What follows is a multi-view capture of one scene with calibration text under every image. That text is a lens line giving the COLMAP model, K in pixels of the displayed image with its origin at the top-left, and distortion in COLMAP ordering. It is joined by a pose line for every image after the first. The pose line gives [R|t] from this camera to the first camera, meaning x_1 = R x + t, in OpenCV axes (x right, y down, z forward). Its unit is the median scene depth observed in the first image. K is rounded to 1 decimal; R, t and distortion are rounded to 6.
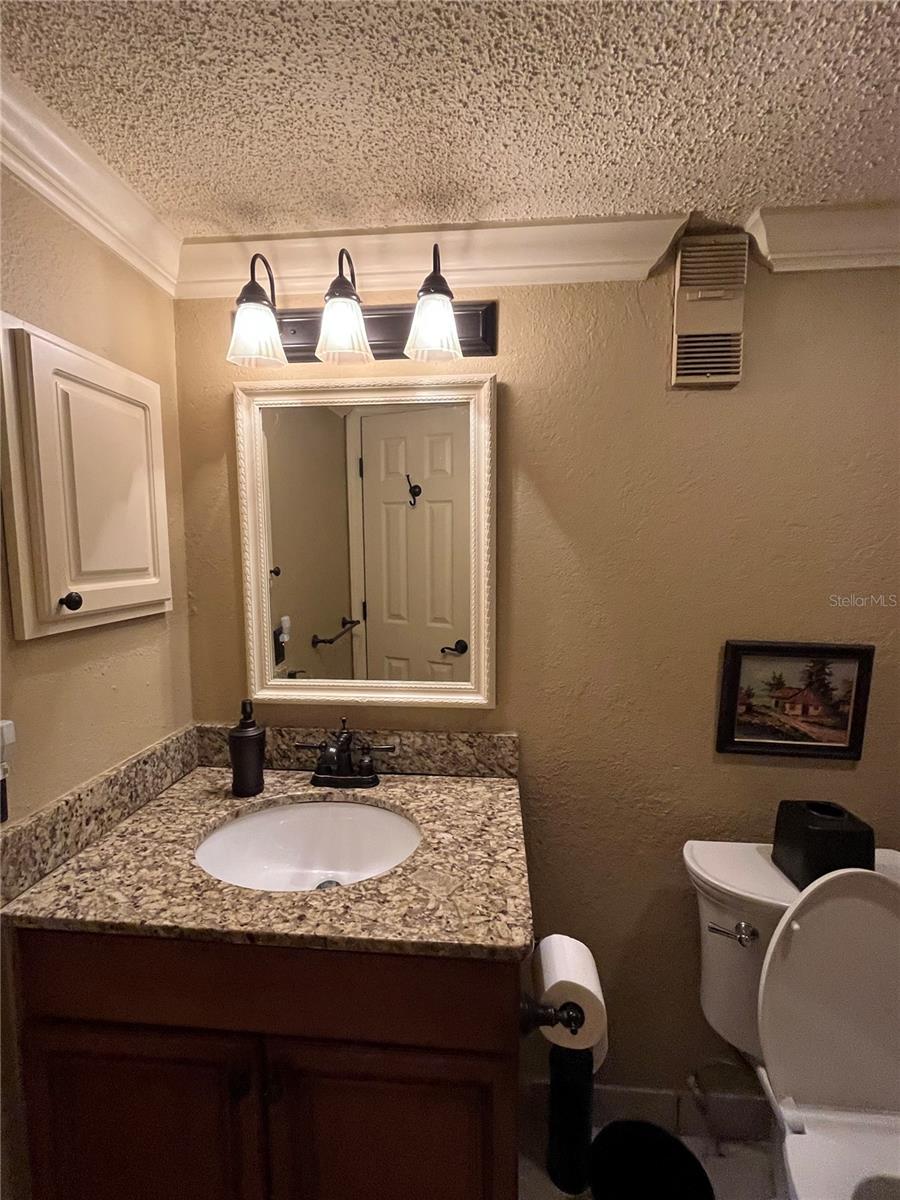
lens RADIAL K [[541.5, 0, 449.2], [0, 541.5, 597.8], [0, 0, 1]] dist [-0.003454, -0.000407]
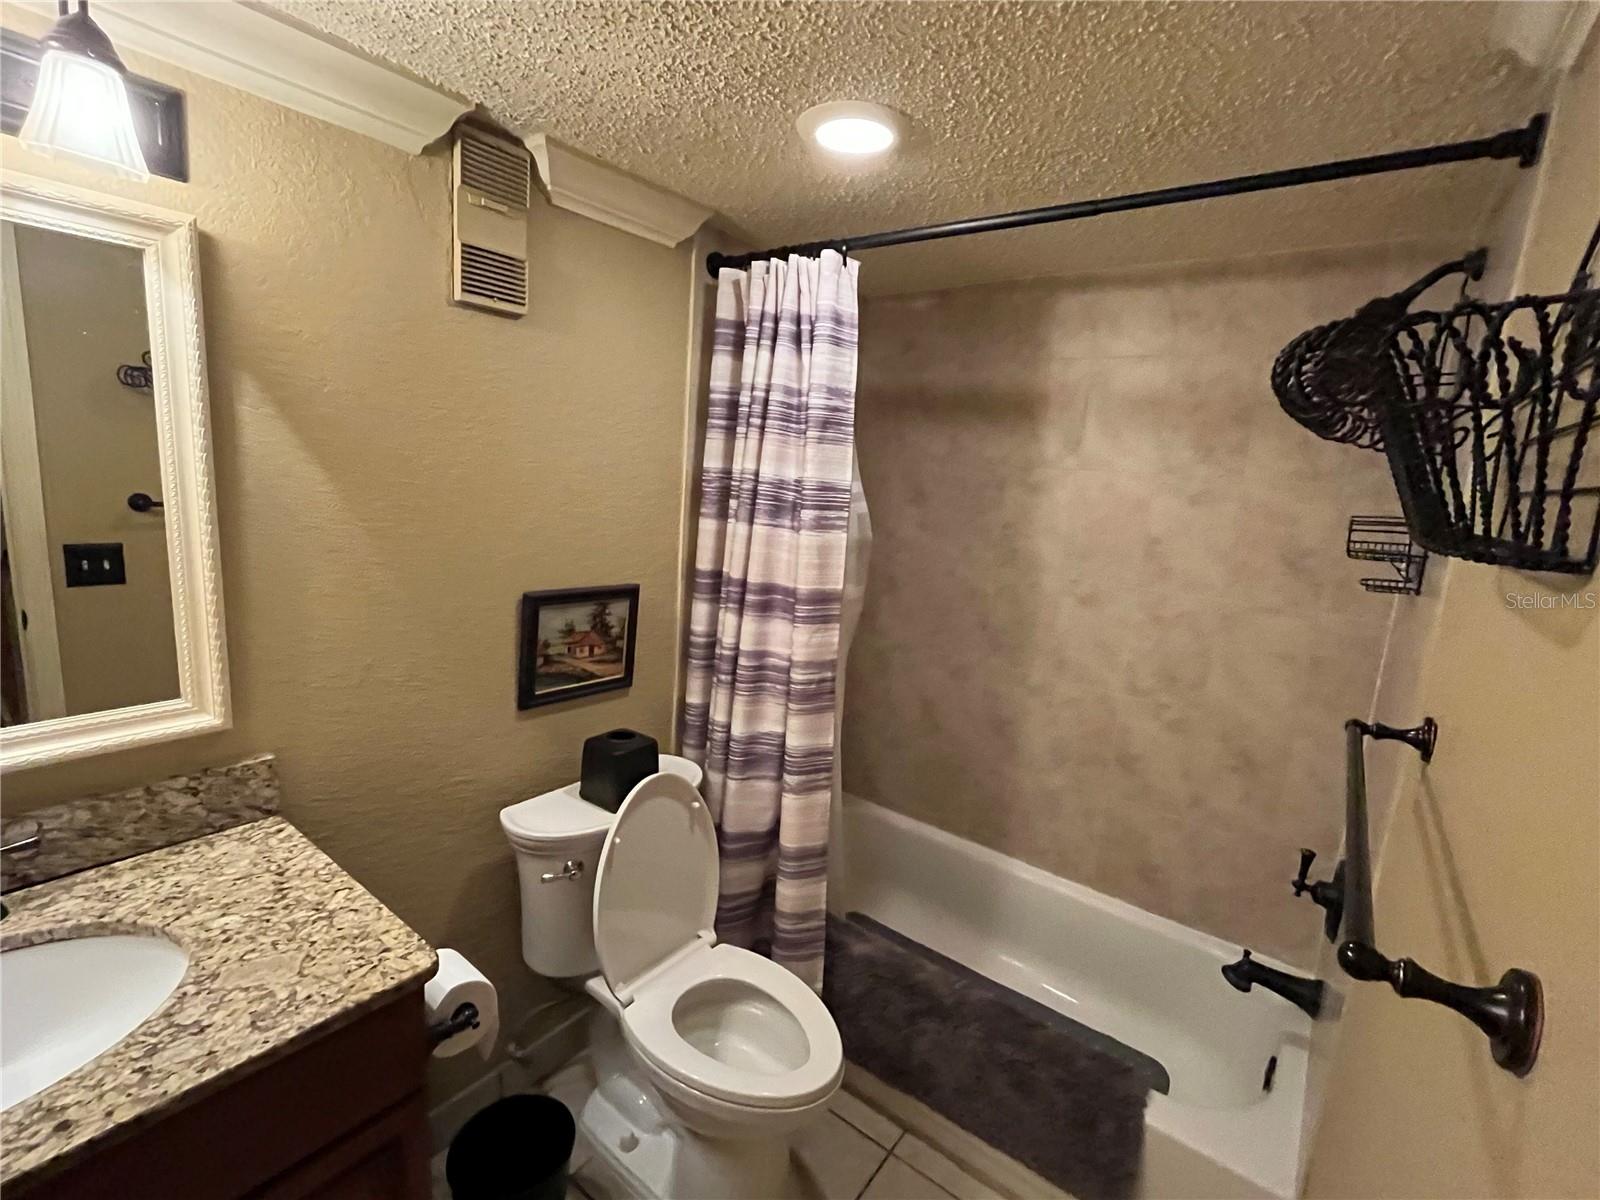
lens RADIAL K [[722.0, 0, 798.7], [0, 722.0, 600.3], [0, 0, 1]] dist [-0.003454, -0.000407]
pose [[0.530135, -0.115704, 0.839982, -0.308265], [0.011190, 0.991514, 0.129515, -0.069781], [-0.847839, -0.059261, 0.526931, -0.075430]]
